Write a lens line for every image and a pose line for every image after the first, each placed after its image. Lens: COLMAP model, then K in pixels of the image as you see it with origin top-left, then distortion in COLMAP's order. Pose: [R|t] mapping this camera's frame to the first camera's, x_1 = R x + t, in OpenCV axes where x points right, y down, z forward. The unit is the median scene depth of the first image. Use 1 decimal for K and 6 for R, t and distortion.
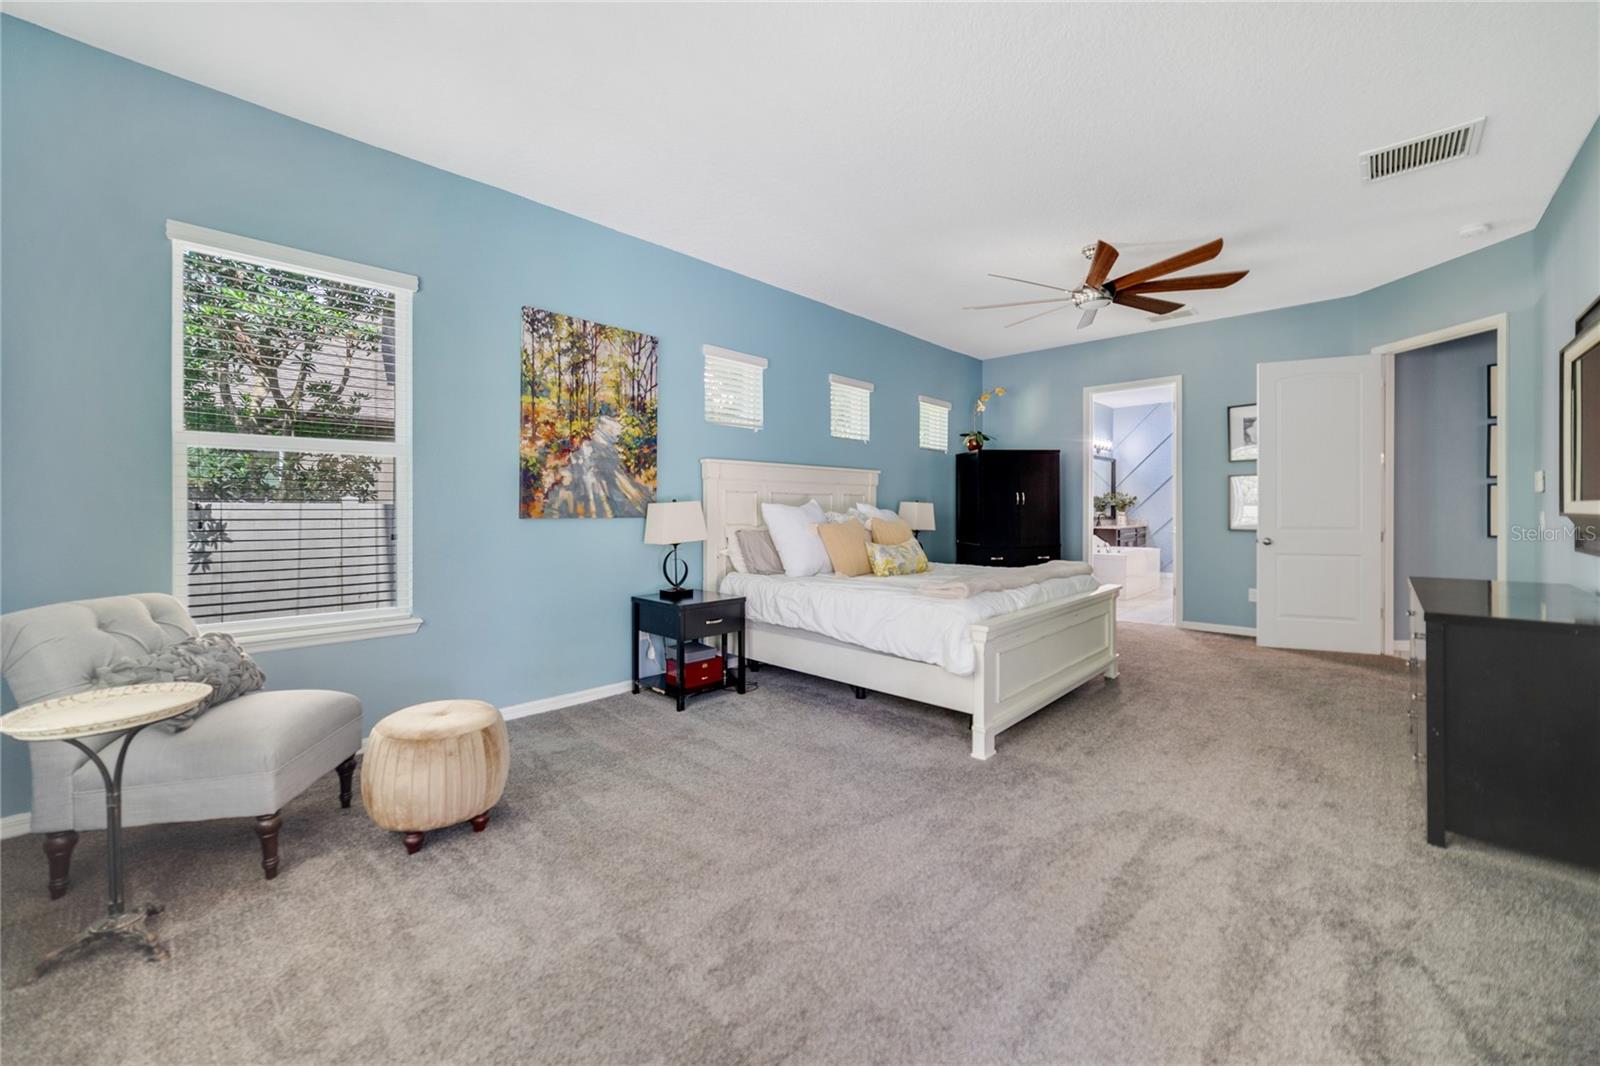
lens RADIAL K [[620.2, 0, 797.8], [0, 620.2, 518.9], [0, 0, 1]] dist [-0.014497, 0.003205]
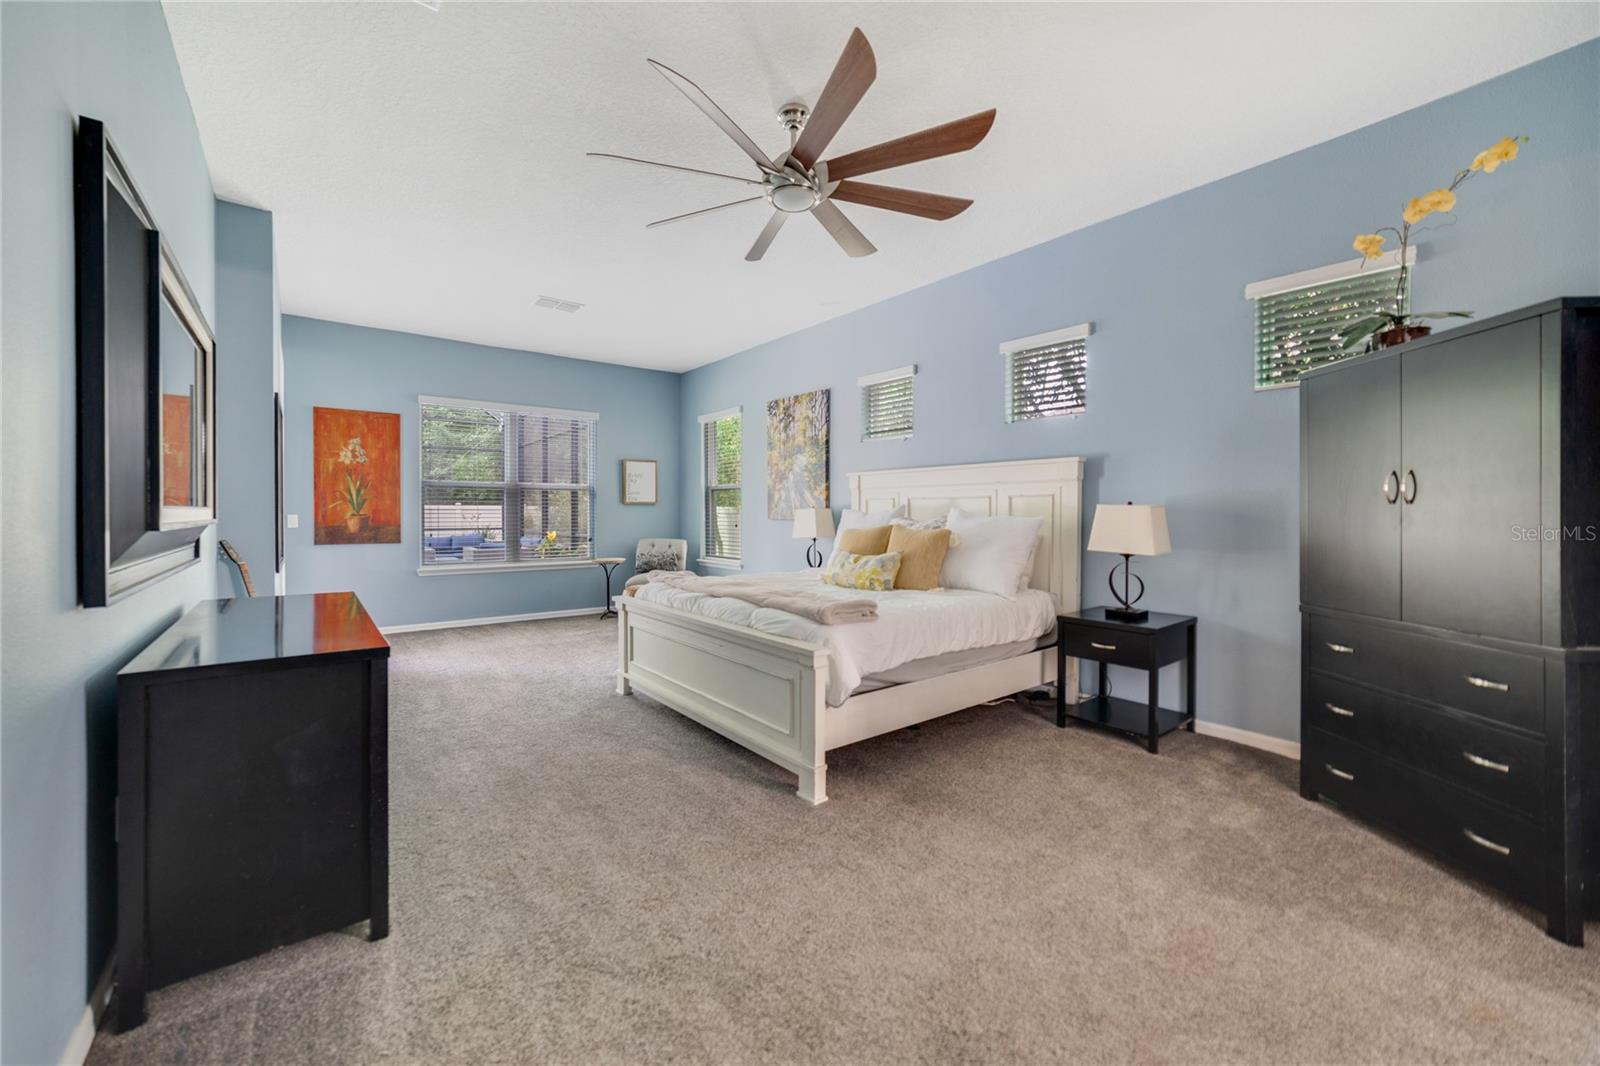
lens RADIAL K [[620.2, 0, 798.6], [0, 620.2, 518.7], [0, 0, 1]] dist [-0.014497, 0.003205]
pose [[-0.118756, 0.010802, -0.992865, 1.266883], [-0.013651, 0.999829, 0.012511, -0.024049], [0.992830, 0.015040, -0.118588, 1.222002]]
